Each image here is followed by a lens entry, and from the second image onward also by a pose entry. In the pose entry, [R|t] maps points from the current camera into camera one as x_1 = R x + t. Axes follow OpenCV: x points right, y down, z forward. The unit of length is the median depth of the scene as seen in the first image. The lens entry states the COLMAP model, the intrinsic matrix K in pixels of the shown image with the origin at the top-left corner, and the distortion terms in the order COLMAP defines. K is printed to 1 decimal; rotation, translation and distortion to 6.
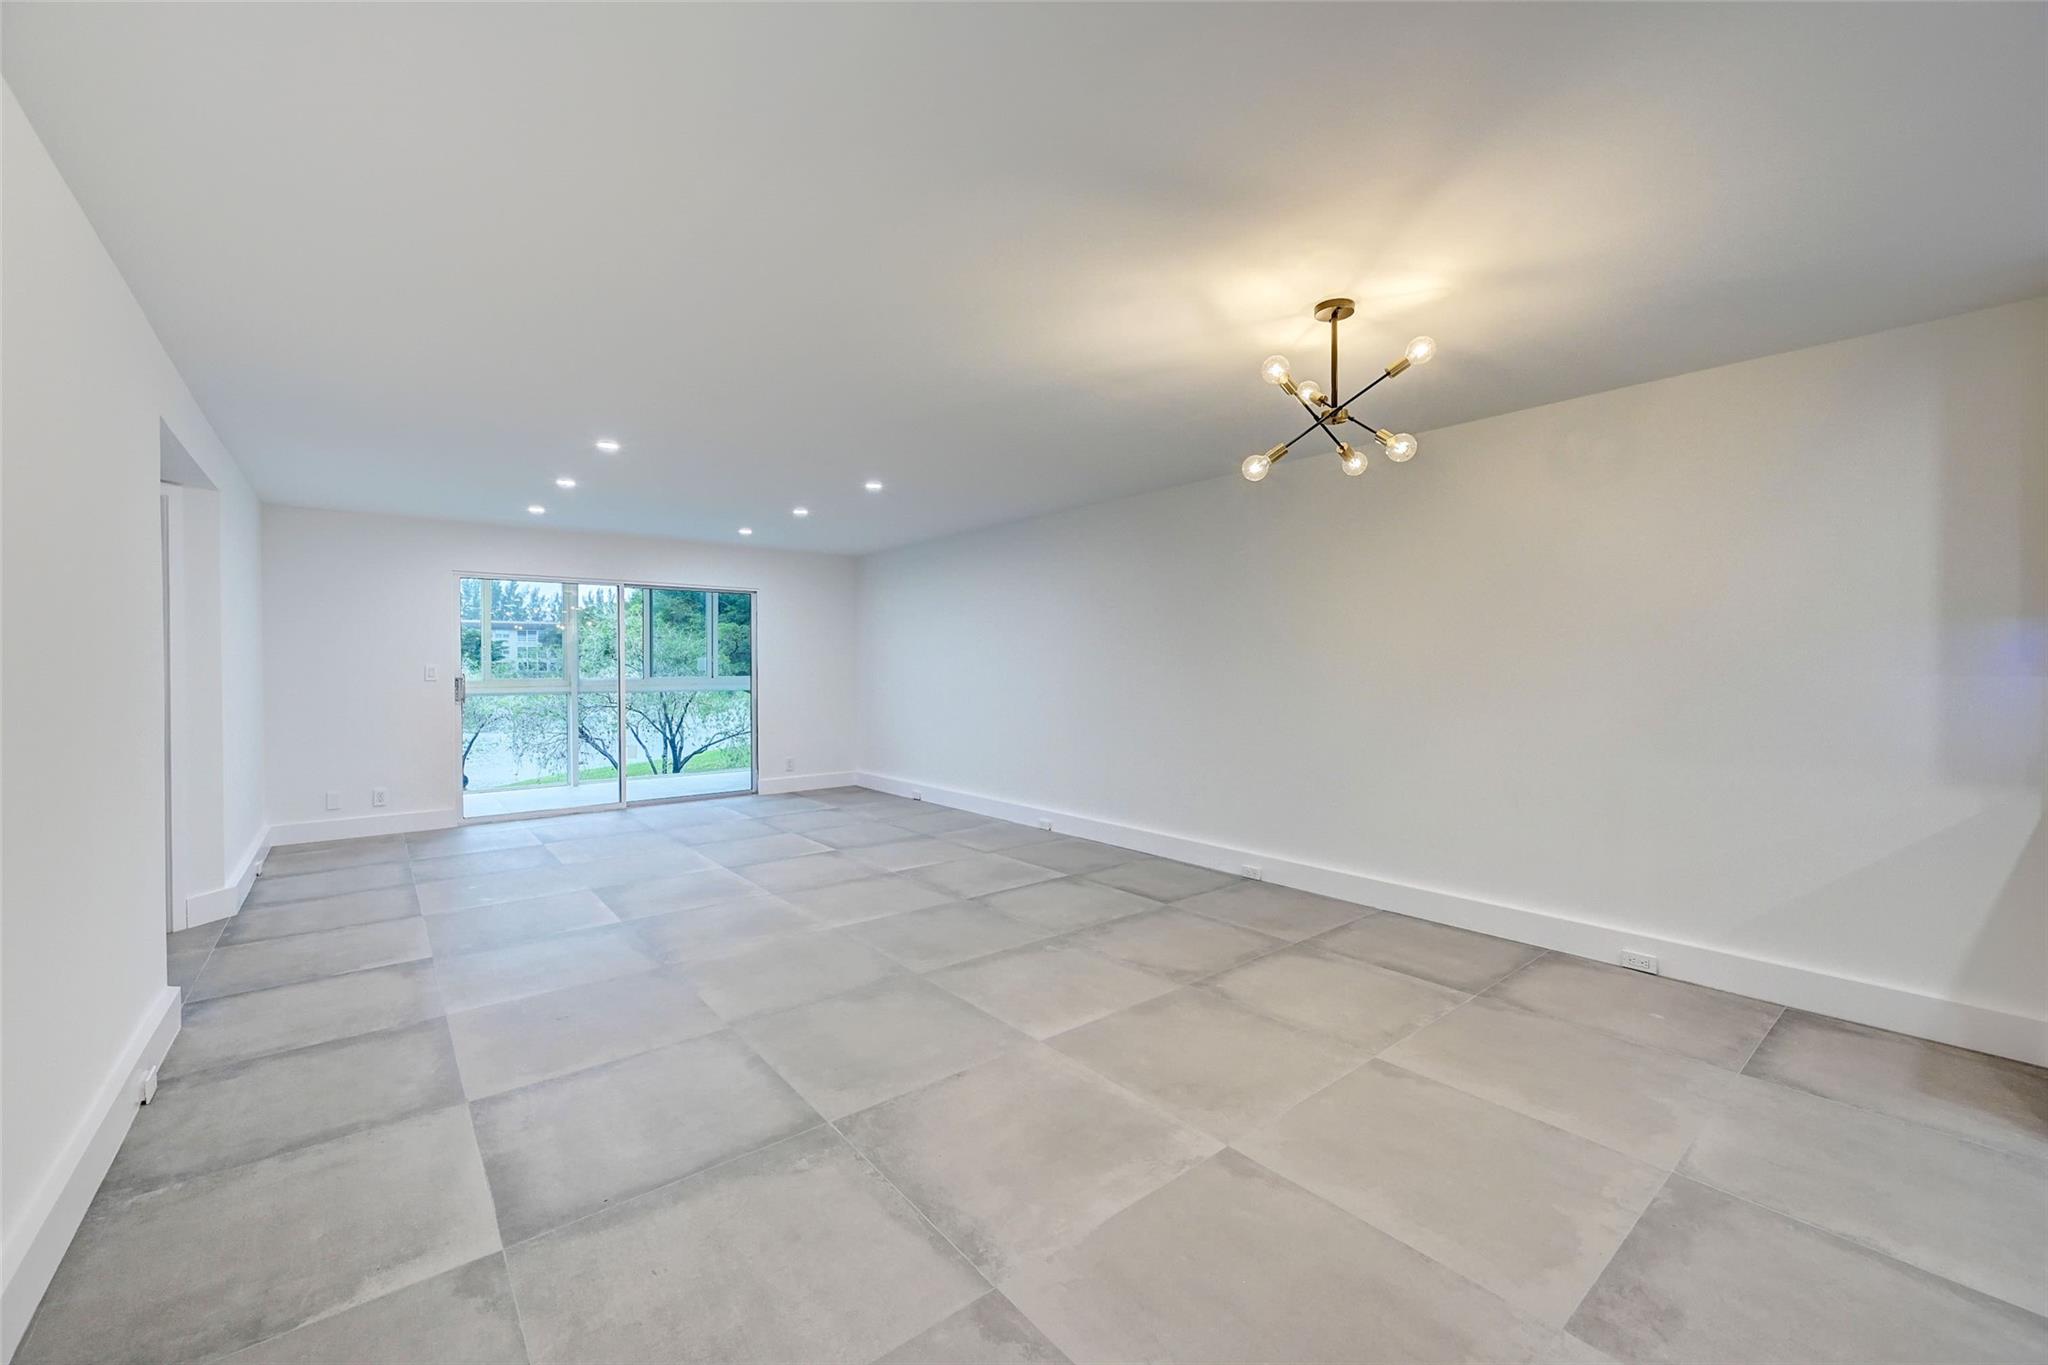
lens RADIAL K [[812.0, 0, 1024.7], [0, 812.0, 665.0], [0, 0, 1]] dist [-0.002168, 0.000804]
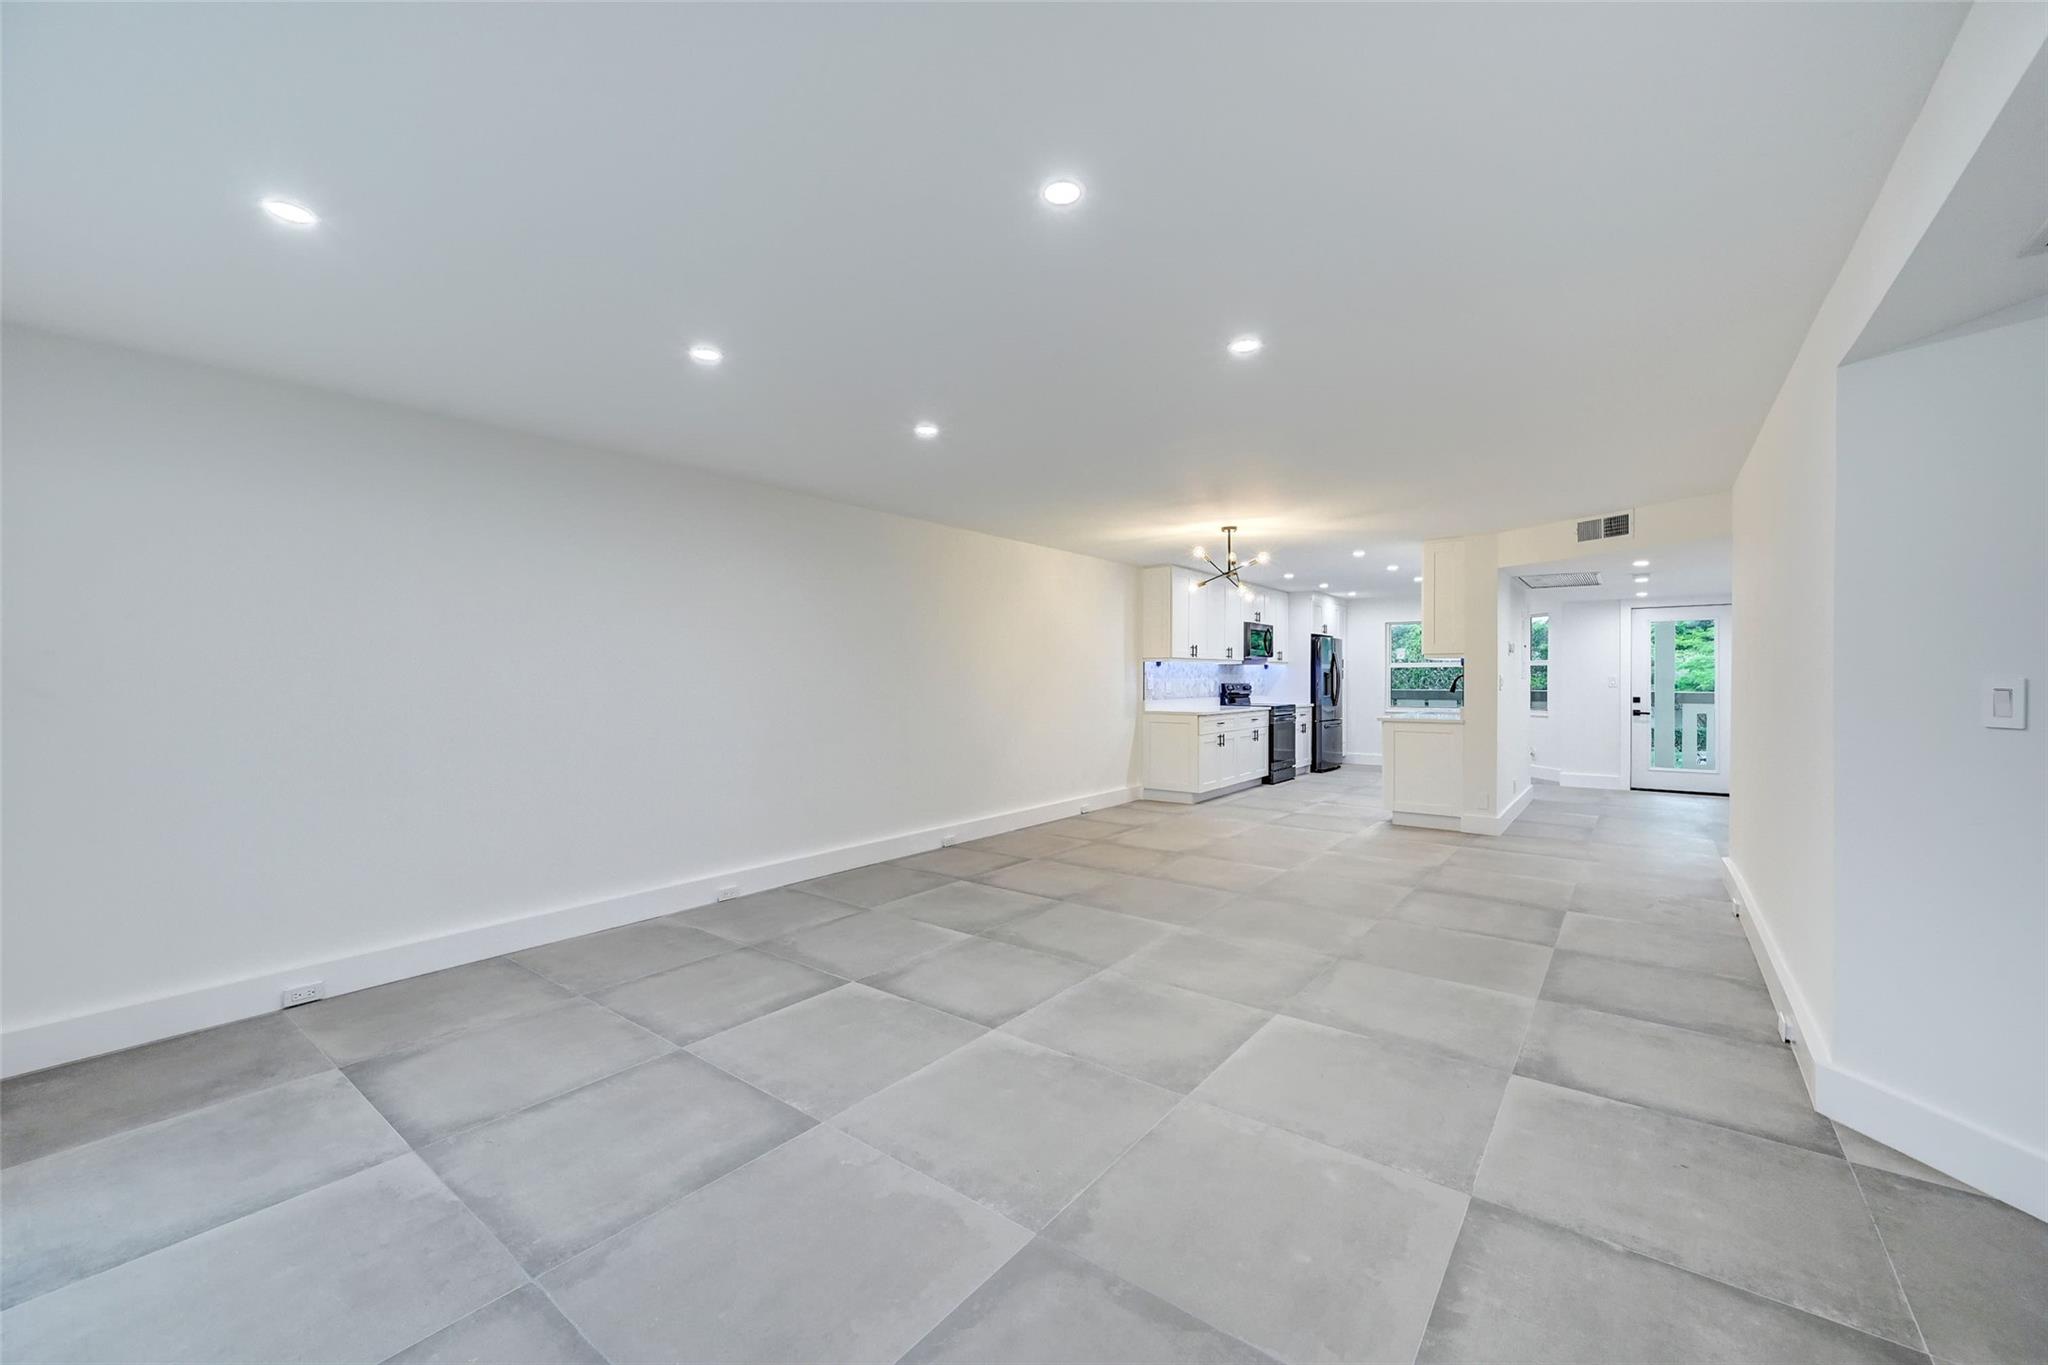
lens RADIAL K [[812.0, 0, 1013.2], [0, 812.0, 685.8], [0, 0, 1]] dist [-0.002168, 0.000804]
pose [[-0.220360, -0.007654, 0.975389, -1.346734], [0.000360, 0.999969, 0.007928, 0.000219], [-0.975419, 0.002098, -0.220350, 1.603070]]
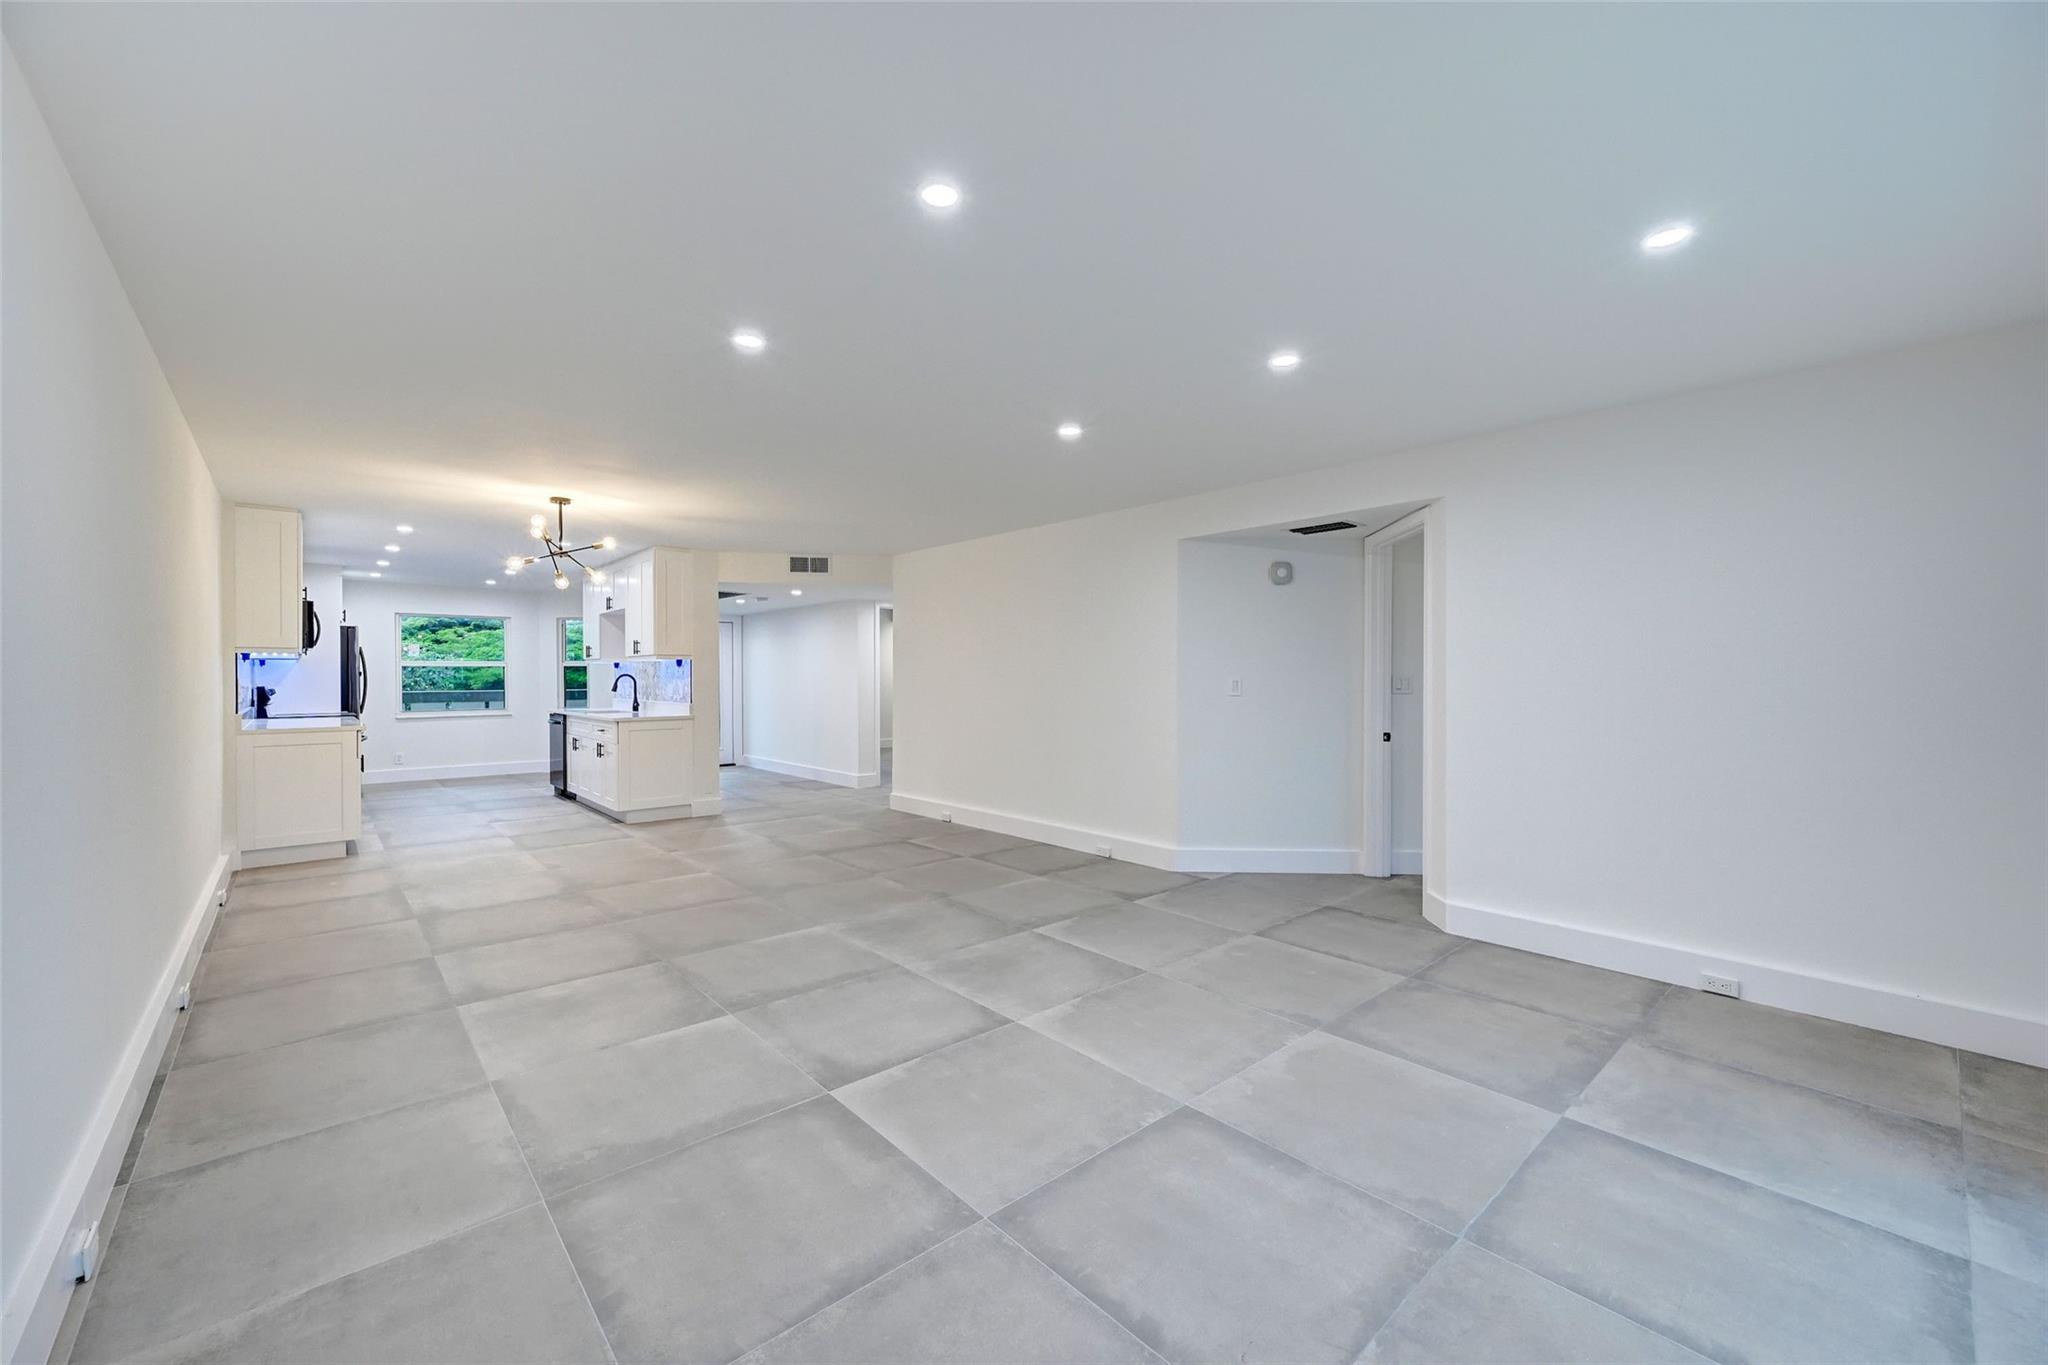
lens RADIAL K [[812.0, 0, 1032.8], [0, 812.0, 687.0], [0, 0, 1]] dist [-0.002168, 0.000804]
pose [[-0.998918, 0.004383, -0.046299, -0.512584], [0.003837, 0.999922, 0.011882, 0.000808], [0.046348, 0.011692, -0.998857, 2.282150]]
